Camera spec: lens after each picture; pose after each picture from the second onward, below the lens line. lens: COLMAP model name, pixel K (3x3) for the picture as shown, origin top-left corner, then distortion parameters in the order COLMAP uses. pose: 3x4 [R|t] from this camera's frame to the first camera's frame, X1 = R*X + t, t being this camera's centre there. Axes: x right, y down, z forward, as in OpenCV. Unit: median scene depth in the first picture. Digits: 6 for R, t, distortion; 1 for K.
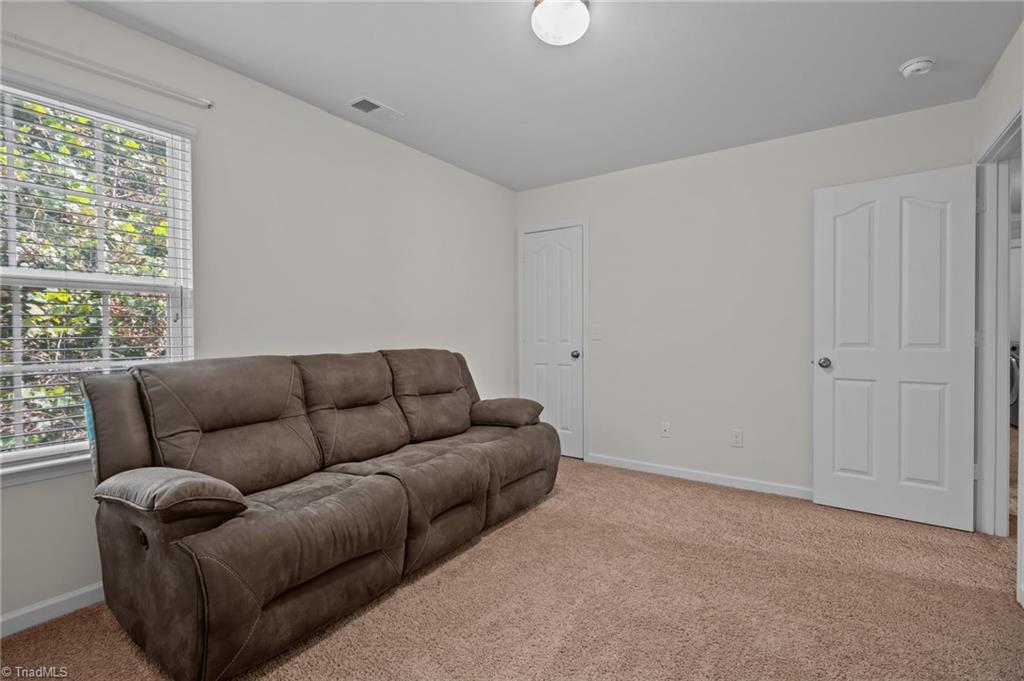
lens RADIAL K [[468.0, 0, 513.7], [0, 468.0, 338.1], [0, 0, 1]] dist [-0.032837, 0.003916]
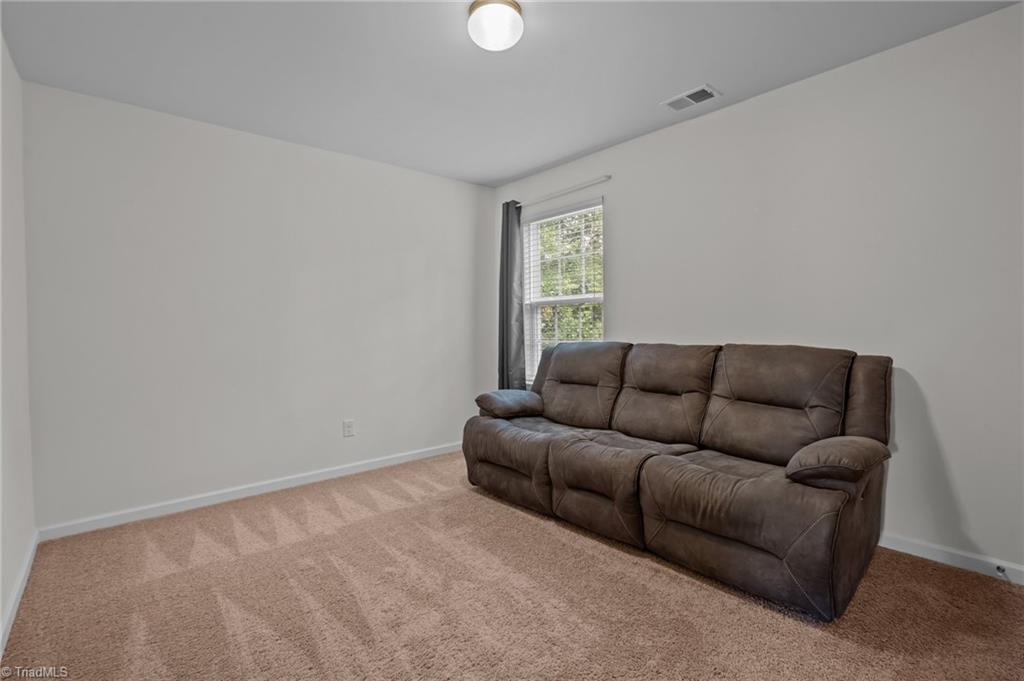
lens RADIAL K [[468.0, 0, 514.0], [0, 468.0, 341.2], [0, 0, 1]] dist [-0.032837, 0.003916]
pose [[-0.242797, 0.035778, -0.969417, 0.865245], [0.000535, 0.999324, 0.036748, -0.016462], [0.970077, 0.008404, -0.242652, 1.000990]]
